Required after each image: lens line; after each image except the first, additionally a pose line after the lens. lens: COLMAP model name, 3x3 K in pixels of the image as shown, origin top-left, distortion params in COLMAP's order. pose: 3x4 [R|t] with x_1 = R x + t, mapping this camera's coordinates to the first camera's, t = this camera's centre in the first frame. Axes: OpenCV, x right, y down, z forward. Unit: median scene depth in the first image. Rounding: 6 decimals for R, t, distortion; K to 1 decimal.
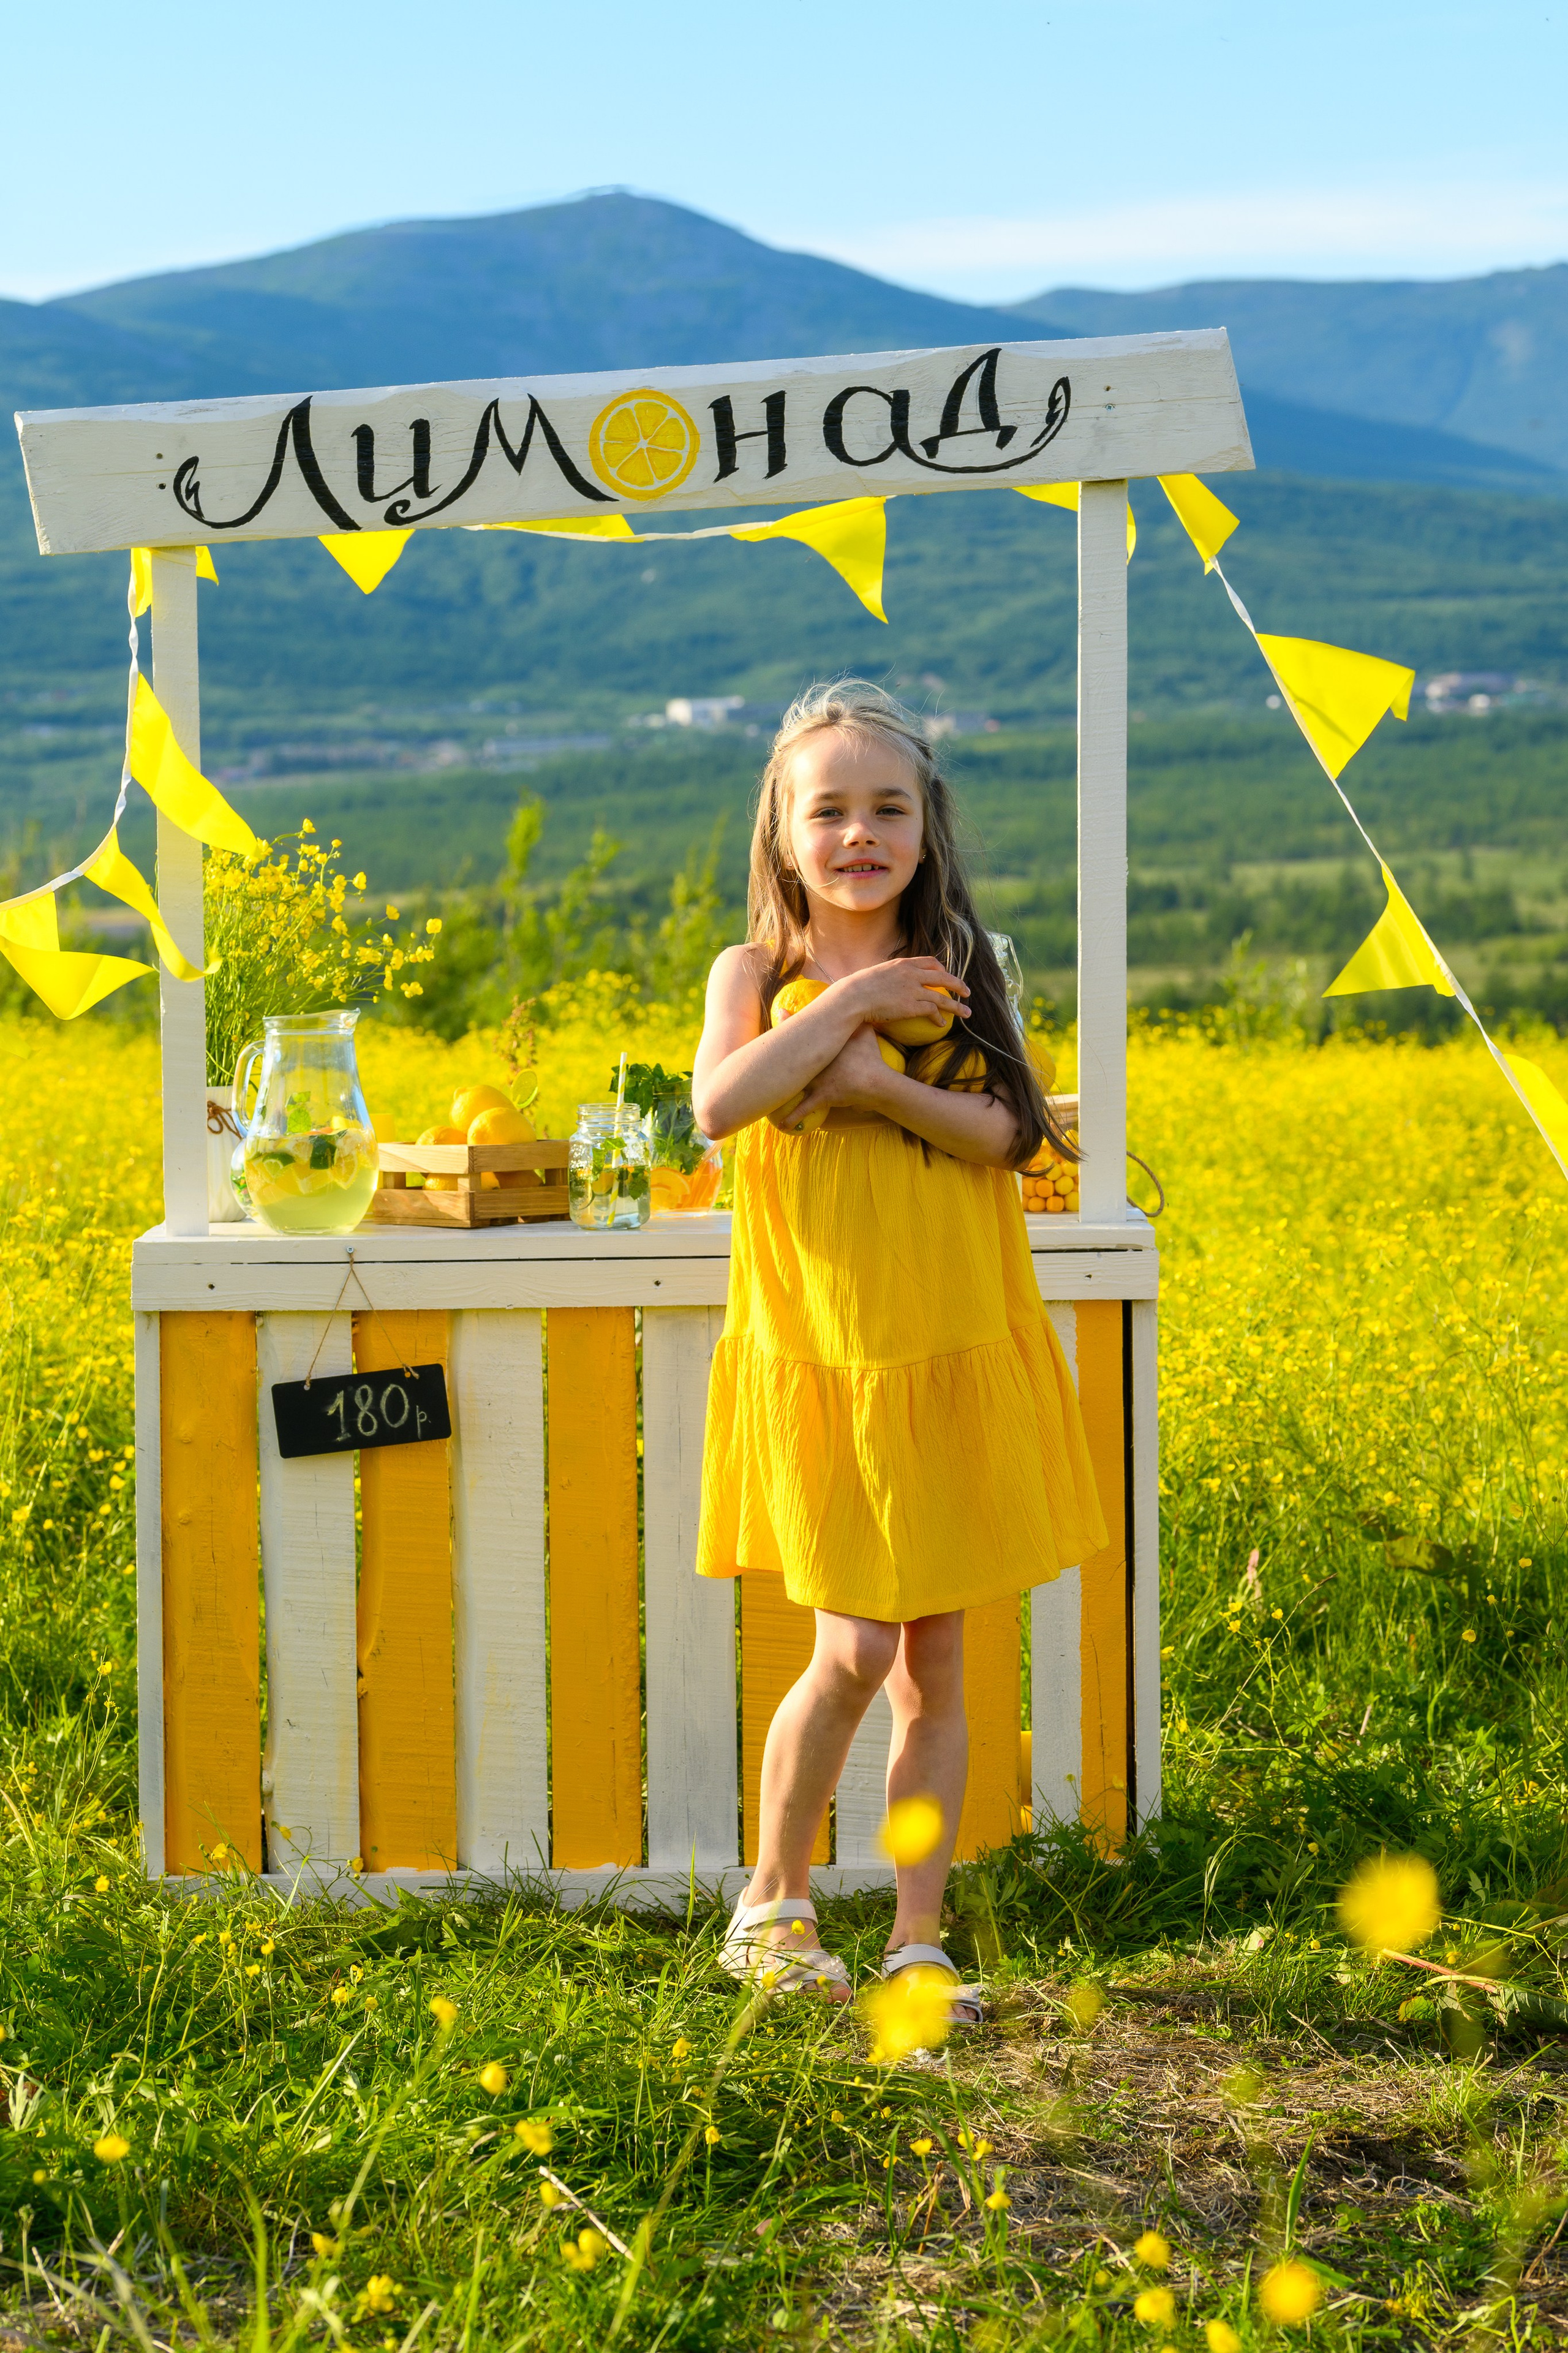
lens RADIAL K [[7517.0, 0, 748.9], [0, 7517.0, 1071.6], [0, 0, 1]] dist [-0.012669, 0.813472]
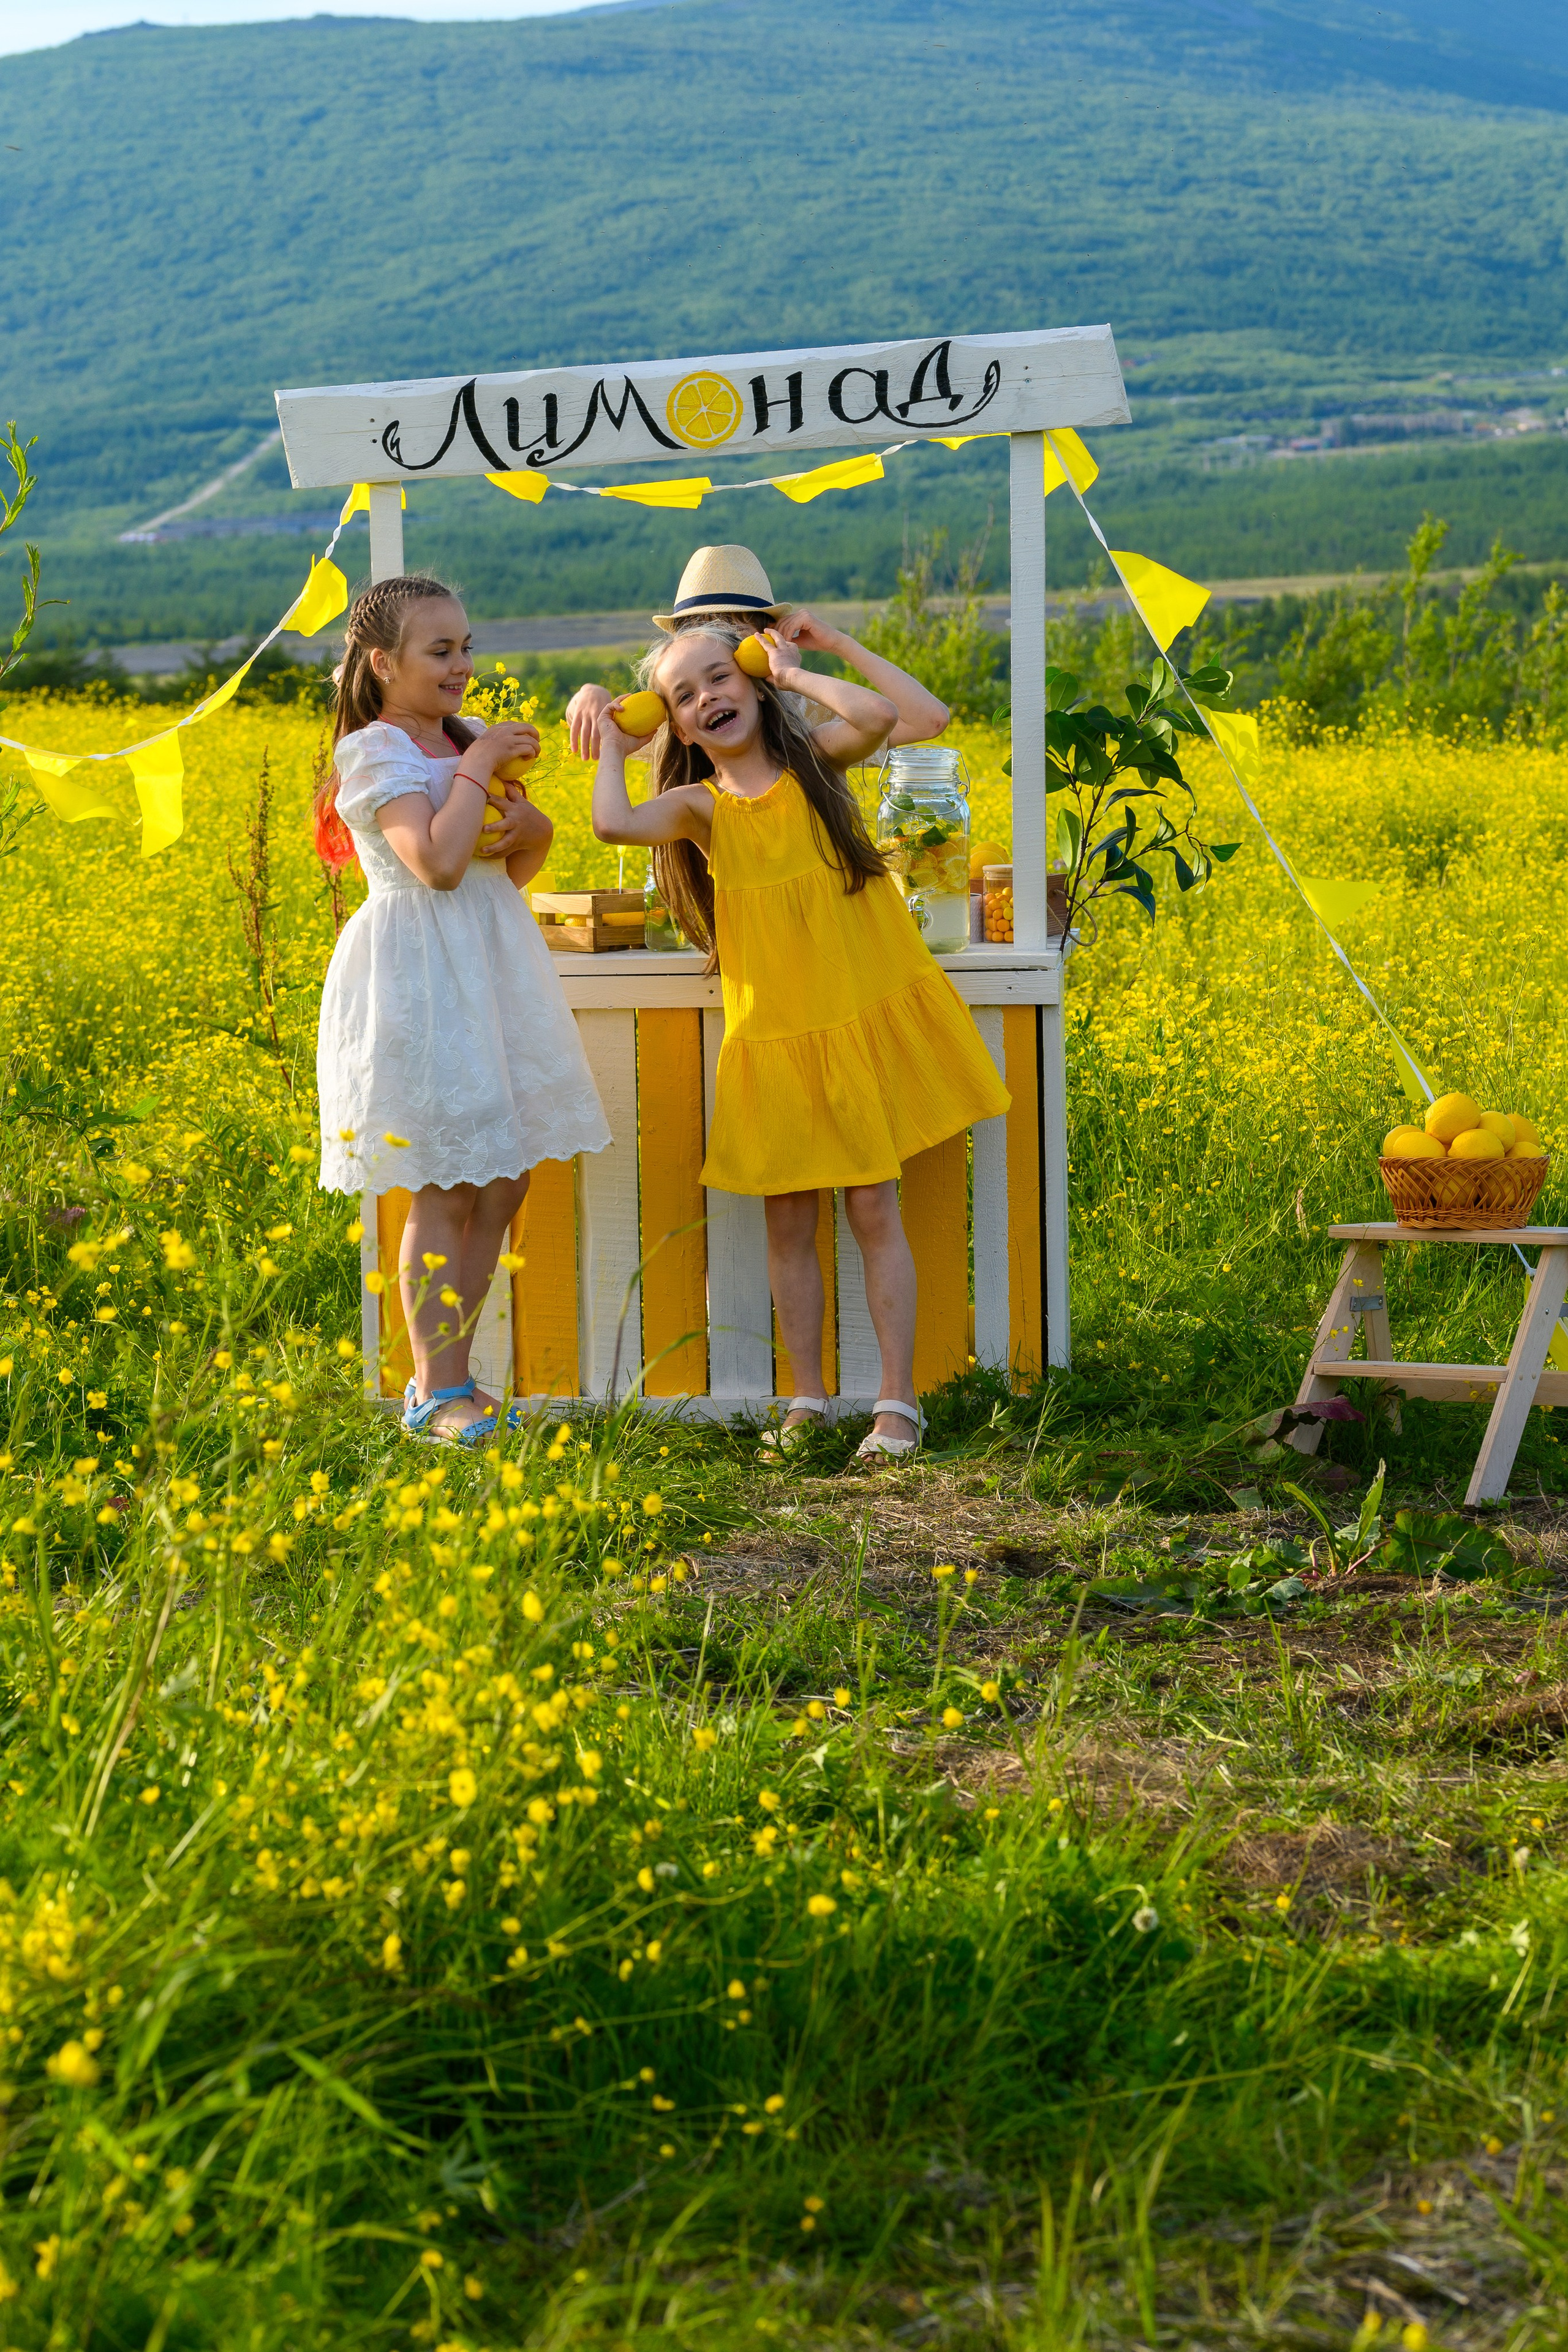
lens RADIAL K [[7798.1, 0, 778.0], [0, 7798.1, 1012.3], [0, 0, 1]] dist [-0.009044, 0.948680]
pose [[0.990130, 0.004721, -0.140071, 0.209433], [0.000086, 0.999412, 0.034294, -0.019228], [0.140151, -0.033967, 0.989547, -0.479507]]
